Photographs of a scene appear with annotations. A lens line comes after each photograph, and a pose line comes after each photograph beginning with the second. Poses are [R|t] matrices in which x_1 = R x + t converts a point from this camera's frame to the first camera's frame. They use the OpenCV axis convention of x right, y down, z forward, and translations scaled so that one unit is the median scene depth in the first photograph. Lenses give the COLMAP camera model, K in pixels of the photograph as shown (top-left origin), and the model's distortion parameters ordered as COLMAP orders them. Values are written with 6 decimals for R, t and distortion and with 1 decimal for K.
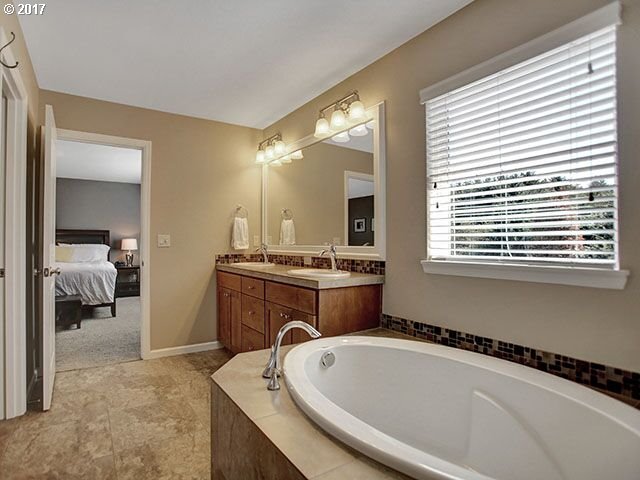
lens RADIAL K [[352.8, 0, 308.2], [0, 352.8, 242.4], [0, 0, 1]] dist [-0.000269, 0.000462]
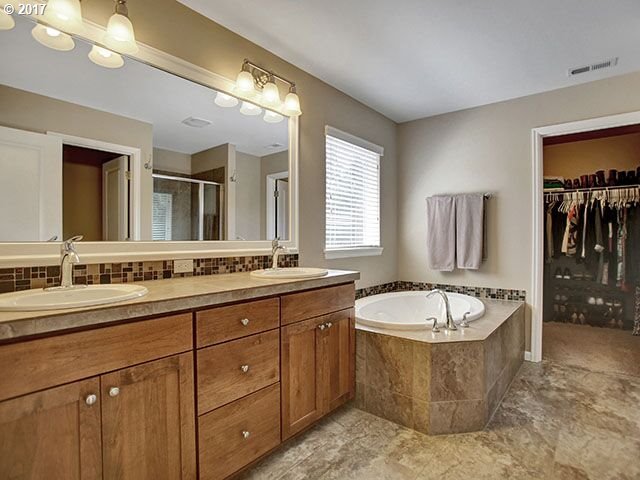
lens RADIAL K [[352.8, 0, 308.2], [0, 352.8, 242.4], [0, 0, 1]] dist [-0.000269, 0.000462]
pose [[-0.297338, -0.011170, 0.954707, -0.733917], [-0.004215, 0.999937, 0.010387, 0.005462], [-0.954763, -0.000936, -0.297367, 1.131406]]
